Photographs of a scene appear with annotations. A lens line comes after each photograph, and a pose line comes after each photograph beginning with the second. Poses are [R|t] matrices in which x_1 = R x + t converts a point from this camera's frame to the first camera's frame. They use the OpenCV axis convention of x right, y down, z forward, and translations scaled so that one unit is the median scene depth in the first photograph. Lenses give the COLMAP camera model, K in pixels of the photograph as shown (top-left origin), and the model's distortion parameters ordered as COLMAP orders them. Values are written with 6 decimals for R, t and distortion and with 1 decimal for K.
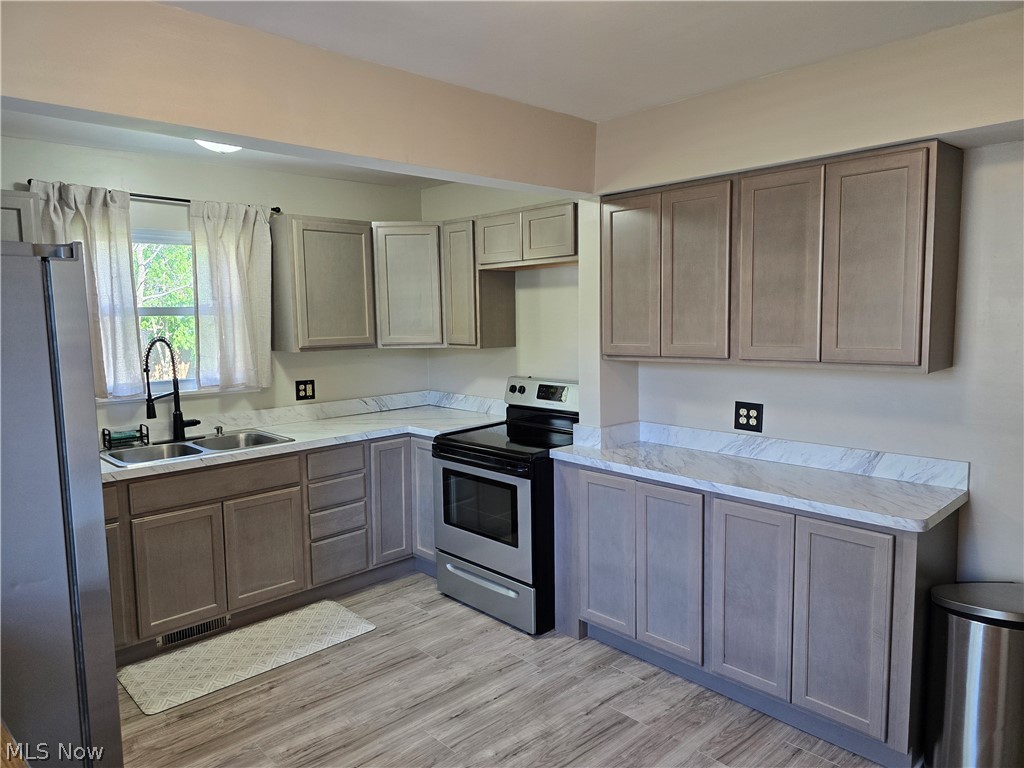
lens RADIAL K [[690.8, 0, 505.4], [0, 690.8, 385.7], [0, 0, 1]] dist [0.043454, -0.010420]
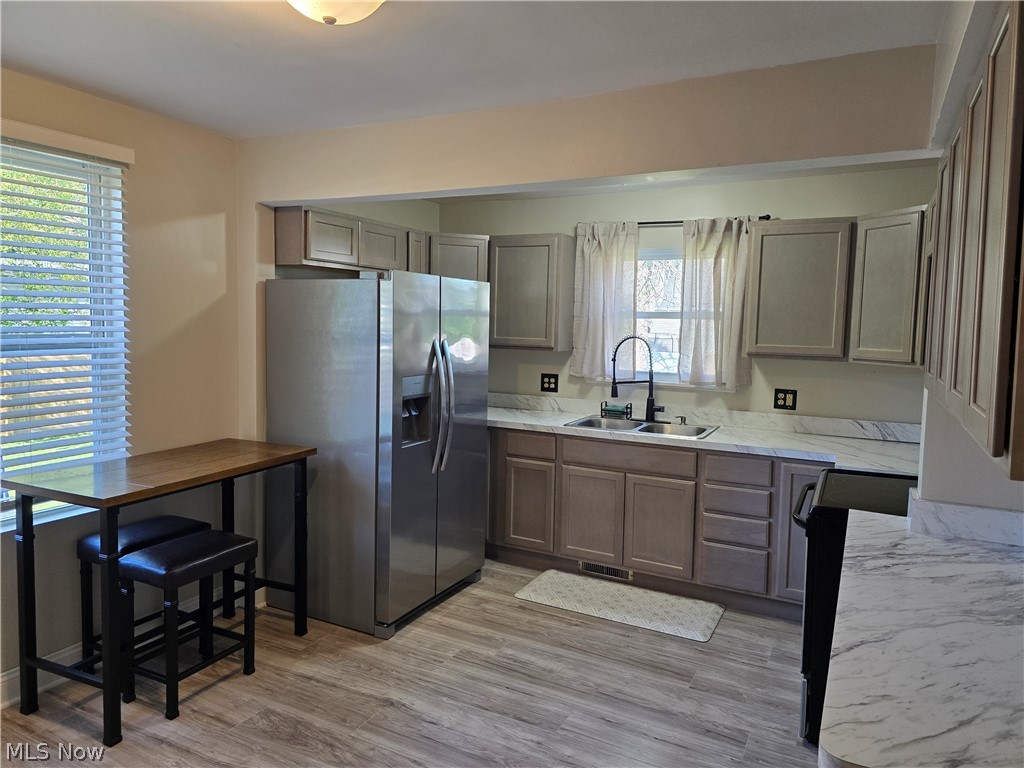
lens RADIAL K [[690.8, 0, 505.6], [0, 690.8, 374.4], [0, 0, 1]] dist [0.043454, -0.010420]
pose [[0.322030, 0.098523, -0.941589, 0.594500], [-0.127728, 0.989999, 0.059904, -0.043795], [0.938074, 0.100976, 0.331394, 0.371144]]
